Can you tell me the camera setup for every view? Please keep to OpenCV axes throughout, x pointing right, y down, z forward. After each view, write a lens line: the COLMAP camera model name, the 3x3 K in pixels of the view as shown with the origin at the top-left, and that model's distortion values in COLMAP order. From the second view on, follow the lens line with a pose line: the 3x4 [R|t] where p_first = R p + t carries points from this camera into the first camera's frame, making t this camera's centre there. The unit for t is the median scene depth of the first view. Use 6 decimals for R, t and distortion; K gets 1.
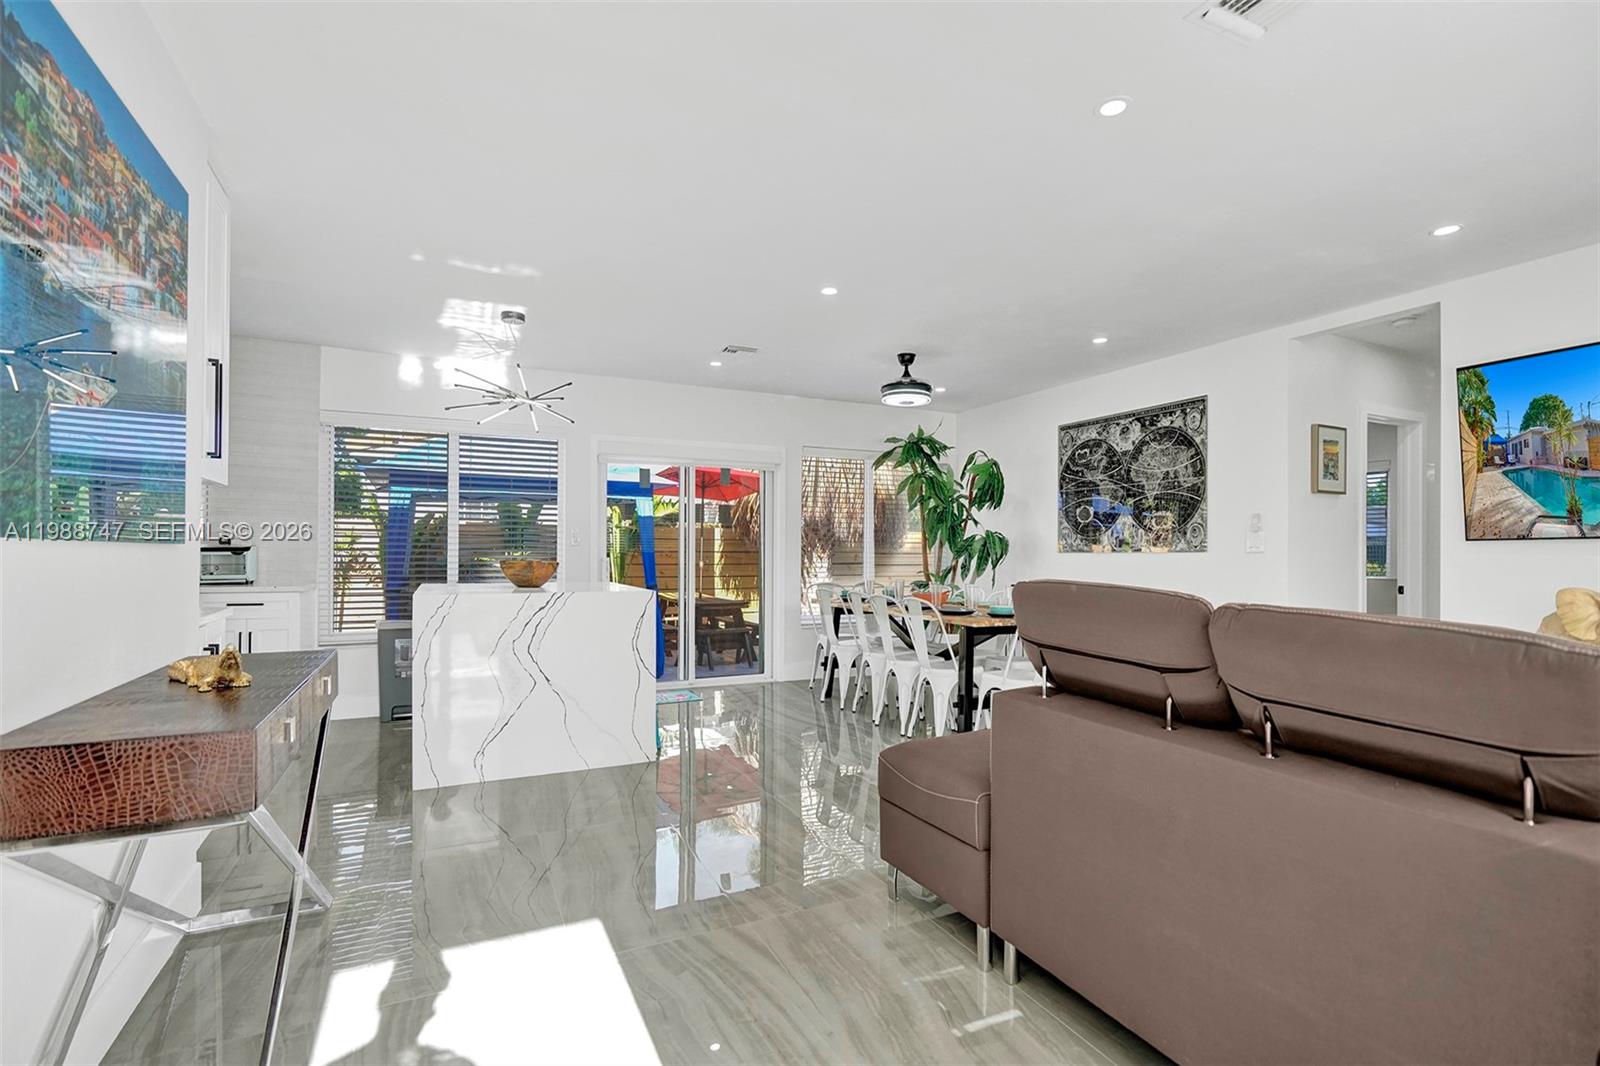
lens RADIAL K [[740.0, 0, 806.8], [0, 740.0, 544.6], [0, 0, 1]] dist [-0.001266, 0.000313]
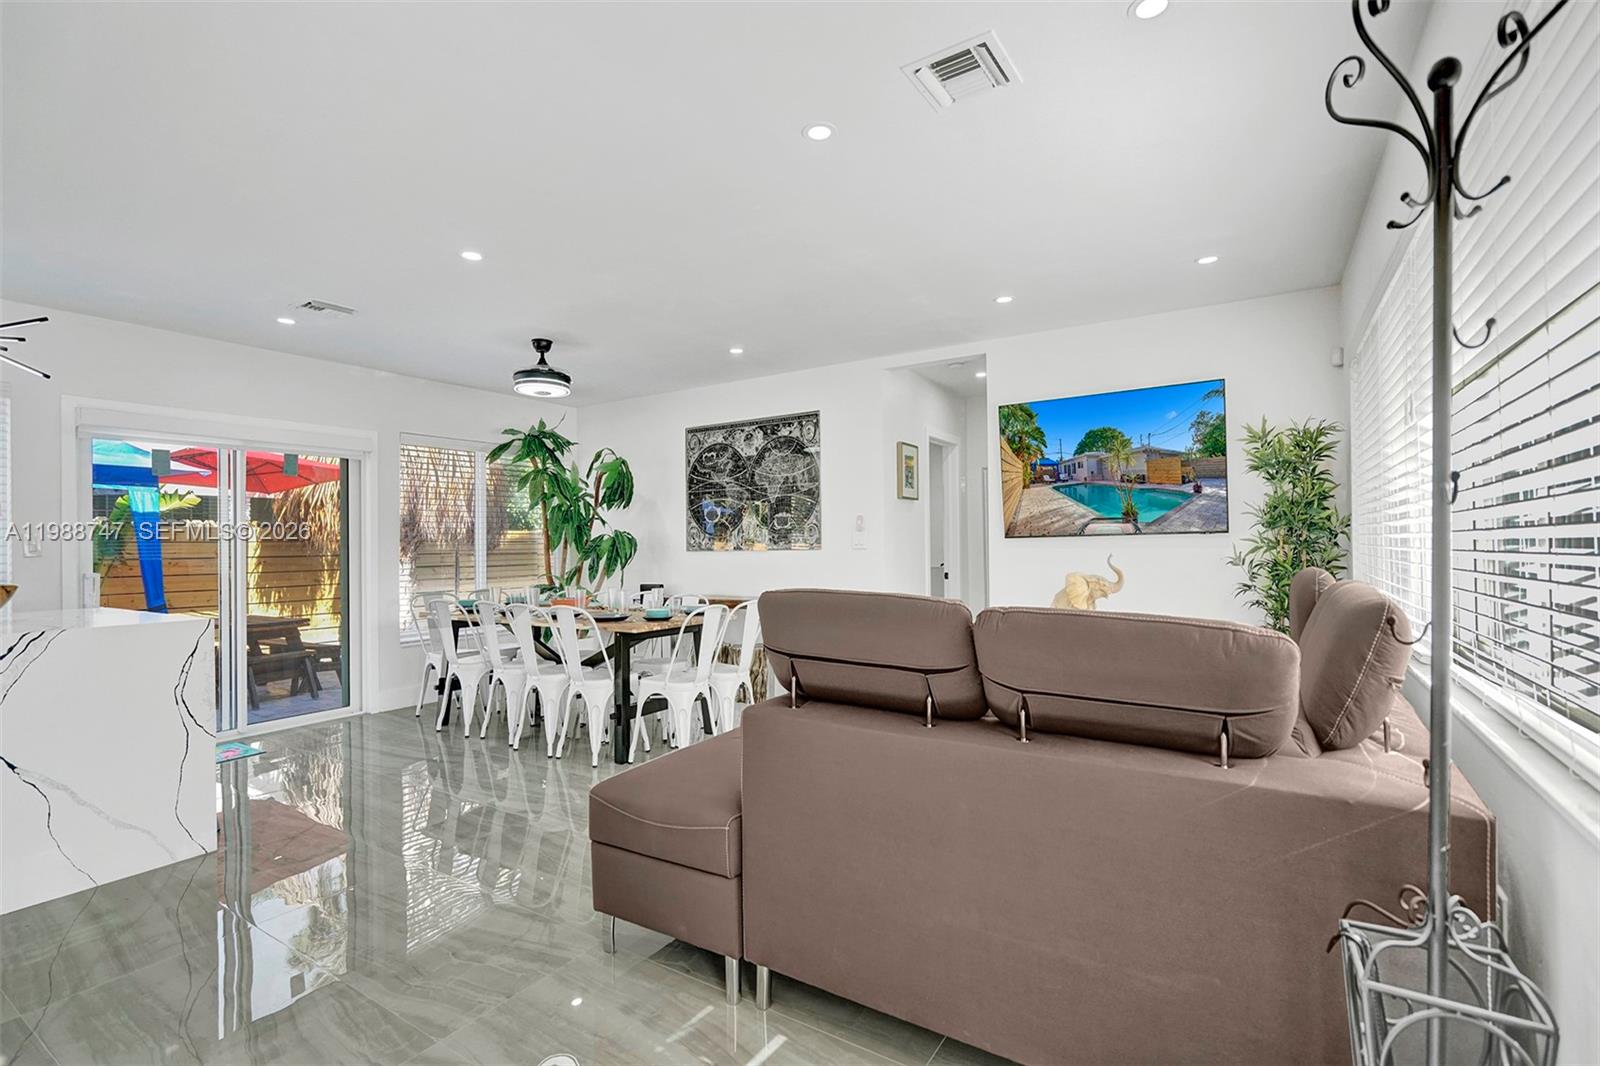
lens RADIAL K [[730.5, 0, 799.0], [0, 730.5, 535.9], [0, 0, 1]] dist [-0.001287, 0.000999]
pose [[0.852610, -0.010592, 0.522440, -0.065209], [0.013583, 0.999906, -0.001895, -0.007675], [-0.522371, 0.008712, 0.852674, 0.058148]]
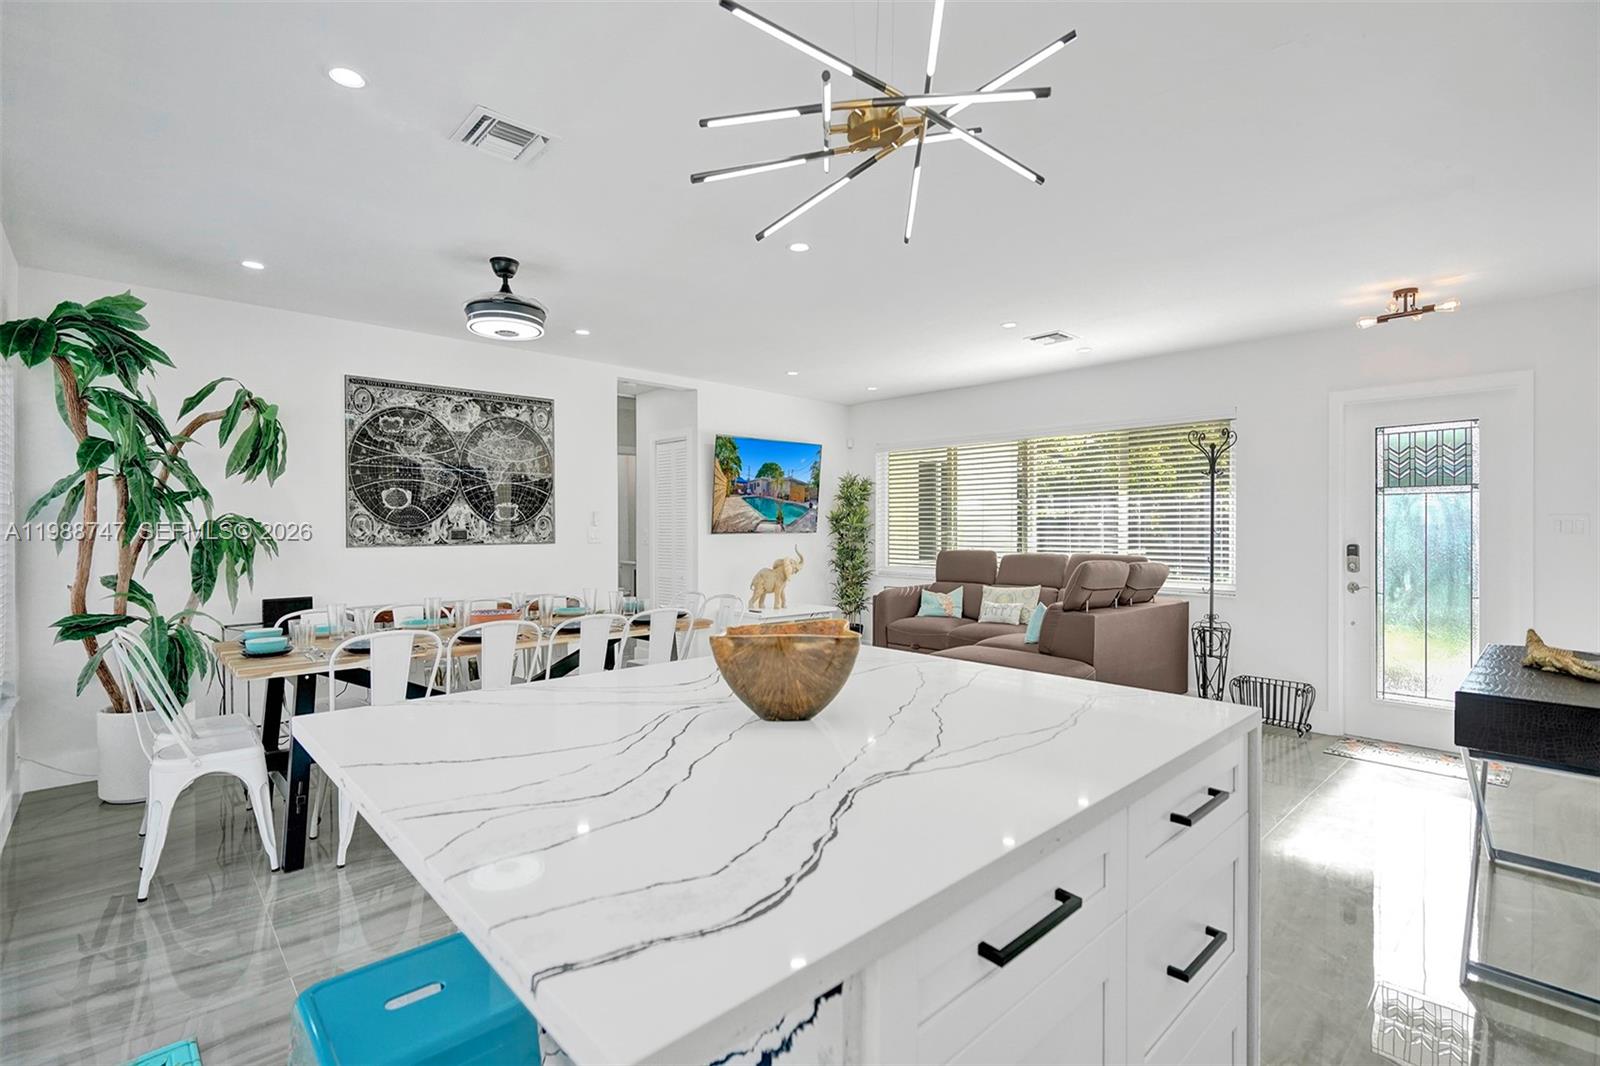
lens RADIAL K [[730.5, 0, 799.0], [0, 730.5, 535.9], [0, 0, 1]] dist [-0.001287, 0.000999]
pose [[-0.292297, -0.014759, 0.956214, -0.545962], [-0.007409, 0.999886, 0.013168, -0.015497], [-0.956299, -0.003235, -0.292373, 0.877029]]
